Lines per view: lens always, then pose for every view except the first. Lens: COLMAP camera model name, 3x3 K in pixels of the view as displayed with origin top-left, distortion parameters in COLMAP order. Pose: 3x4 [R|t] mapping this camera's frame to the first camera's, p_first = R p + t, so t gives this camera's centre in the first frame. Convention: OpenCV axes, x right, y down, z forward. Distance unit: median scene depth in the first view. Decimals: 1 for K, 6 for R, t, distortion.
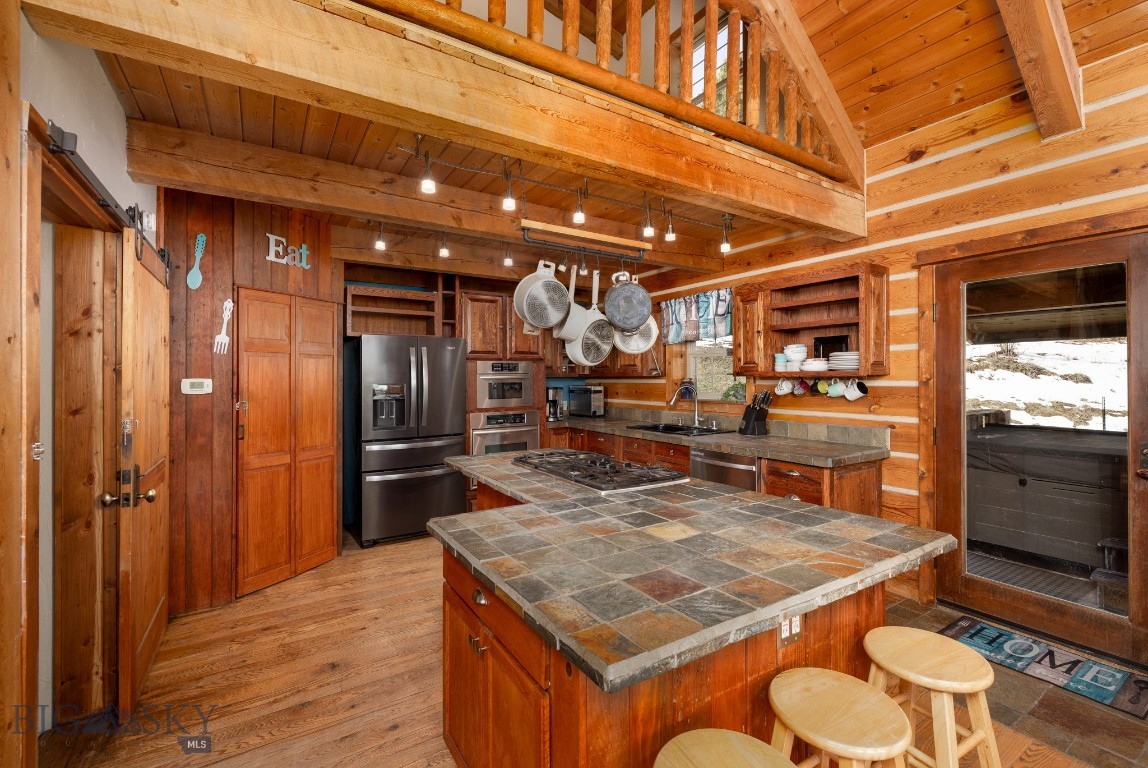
lens RADIAL K [[490.7, 0, 571.8], [0, 490.7, 373.8], [0, 0, 1]] dist [-0.000560, 0.000546]
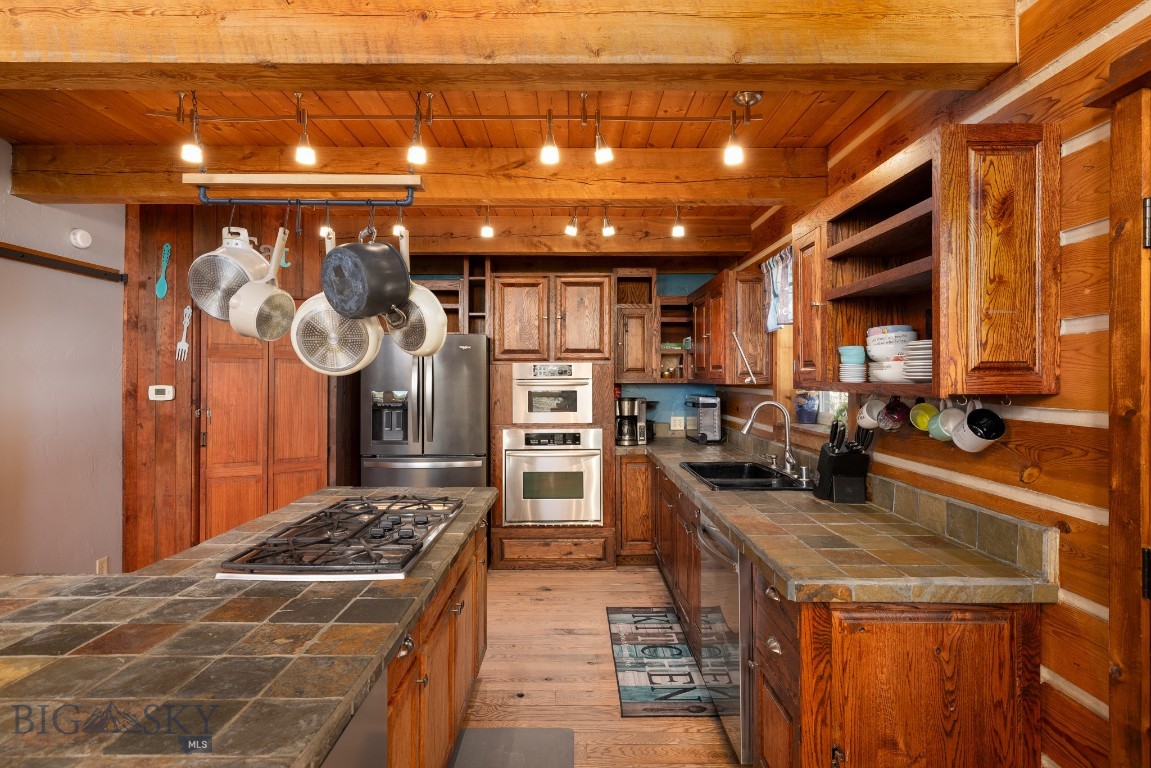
lens RADIAL K [[585.0, 0, 573.7], [0, 585.0, 372.9], [0, 0, 1]] dist [0.003312, 0.003098]
pose [[0.846021, 0.000567, -0.533149, 0.565546], [0.000236, 0.999999, 0.001437, -0.016324], [0.533149, -0.001342, 0.846020, 0.388052]]
